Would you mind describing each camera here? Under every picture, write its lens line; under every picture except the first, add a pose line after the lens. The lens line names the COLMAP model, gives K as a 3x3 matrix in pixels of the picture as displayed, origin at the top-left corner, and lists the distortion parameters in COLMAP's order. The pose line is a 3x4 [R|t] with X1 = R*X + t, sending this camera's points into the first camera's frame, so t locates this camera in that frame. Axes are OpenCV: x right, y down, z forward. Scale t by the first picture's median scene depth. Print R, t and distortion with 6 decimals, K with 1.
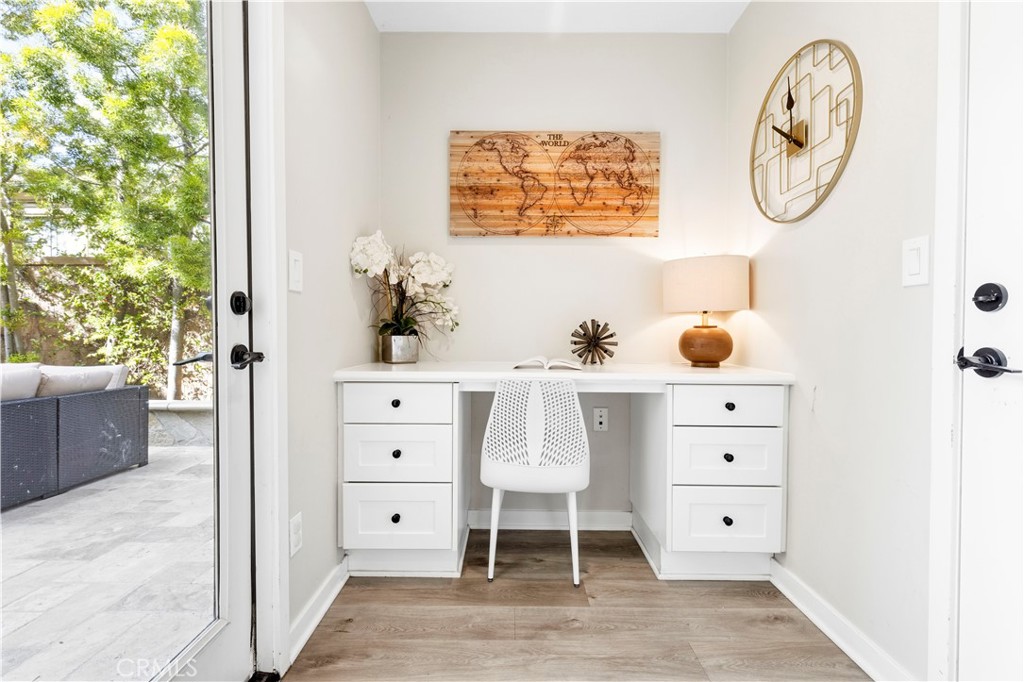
lens RADIAL K [[467.3, 0, 511.9], [0, 467.3, 343.2], [0, 0, 1]] dist [0.001886, -0.000396]
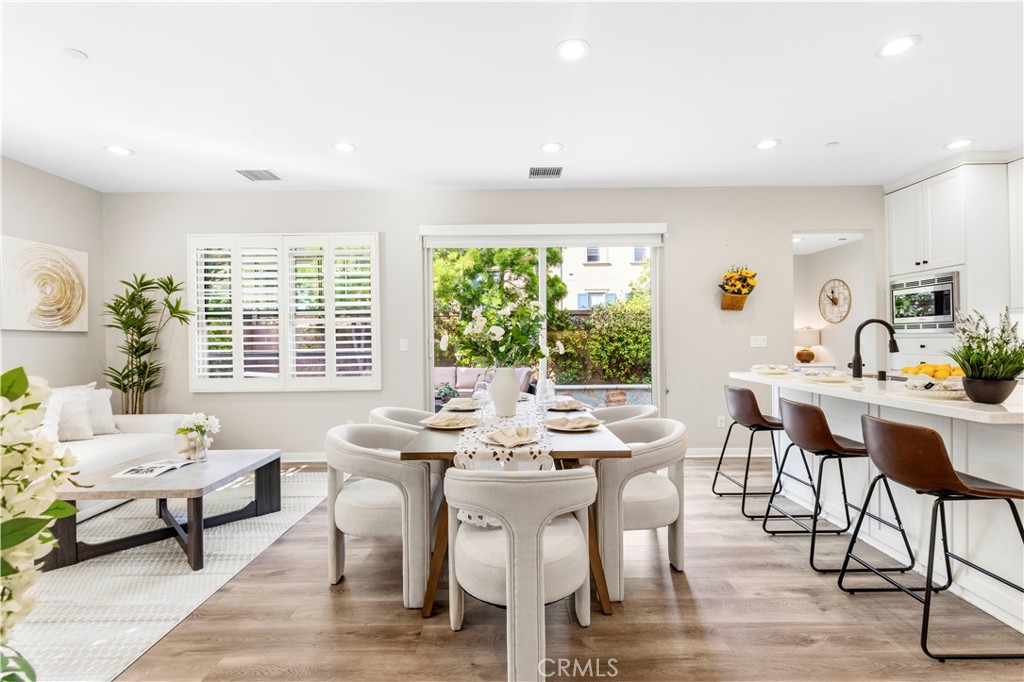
lens RADIAL K [[467.3, 0, 517.8], [0, 467.3, 340.3], [0, 0, 1]] dist [0.001886, -0.000396]
pose [[0.999877, -0.014316, 0.006348, -1.781635], [0.014419, 0.999758, -0.016597, -0.088321], [-0.006109, 0.016686, 0.999842, -2.482942]]
